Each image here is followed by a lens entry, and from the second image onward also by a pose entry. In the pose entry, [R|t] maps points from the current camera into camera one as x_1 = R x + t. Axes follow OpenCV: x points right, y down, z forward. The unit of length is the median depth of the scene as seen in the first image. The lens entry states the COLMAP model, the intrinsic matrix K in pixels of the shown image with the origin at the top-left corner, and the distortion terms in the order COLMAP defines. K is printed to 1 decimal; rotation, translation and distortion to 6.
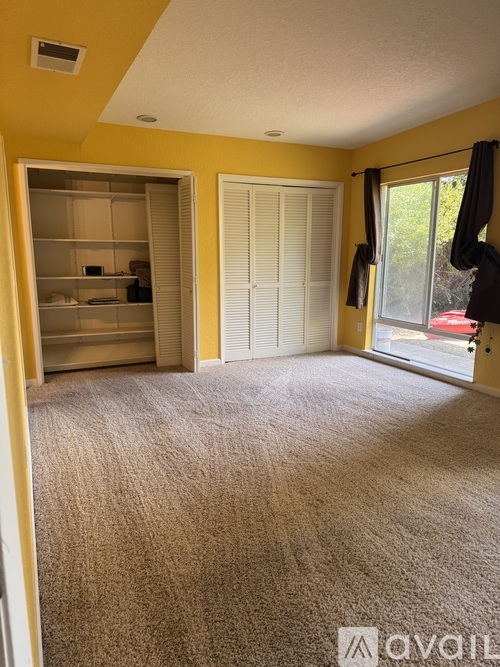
lens RADIAL K [[468.8, 0, 250.2], [0, 468.8, 336.6], [0, 0, 1]] dist [0.120906, -0.190262]
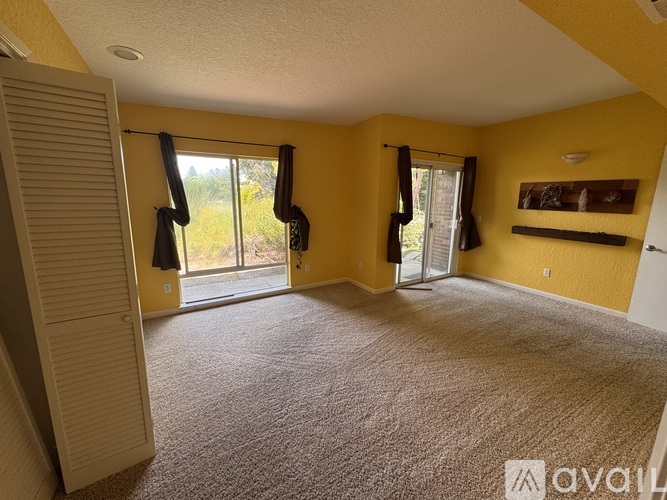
lens RADIAL K [[262.0, 0, 332.3], [0, 262.0, 247.0], [0, 0, 1]] dist [0.000066, 0.000000]
pose [[-0.086761, -0.170919, 0.981458, -0.386994], [0.182649, 0.965745, 0.184329, -0.168842], [-0.979343, 0.195254, -0.052571, 0.789792]]
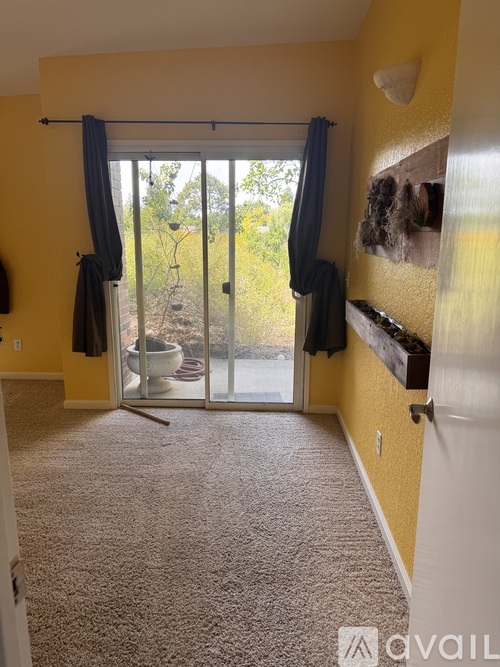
lens RADIAL K [[468.8, 0, 250.2], [0, 468.8, 336.6], [0, 0, 1]] dist [0.120906, -0.190262]
pose [[0.473670, -0.183622, 0.861348, -0.137752], [0.158403, 0.979837, 0.121773, -0.017090], [-0.866340, 0.078760, 0.493205, -0.017239]]
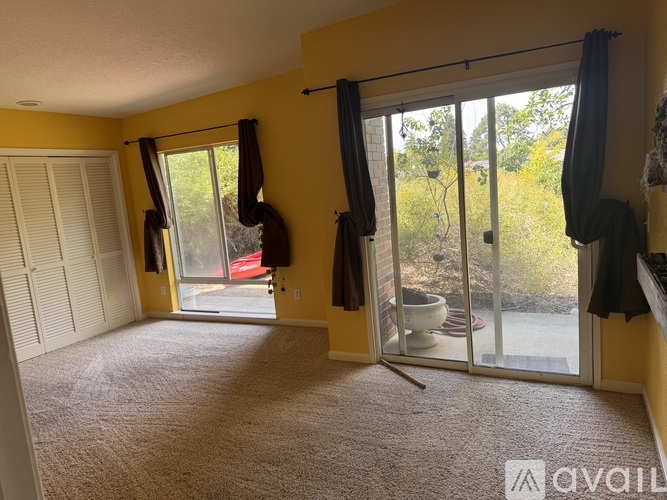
lens RADIAL K [[468.8, 0, 335.6], [0, 468.8, 250.4], [0, 0, 1]] dist [0.120906, -0.190262]
pose [[0.795770, -0.155716, 0.585237, -0.062436], [0.198377, 0.980085, -0.008967, -0.026873], [-0.572186, 0.123233, 0.810812, -0.039179]]
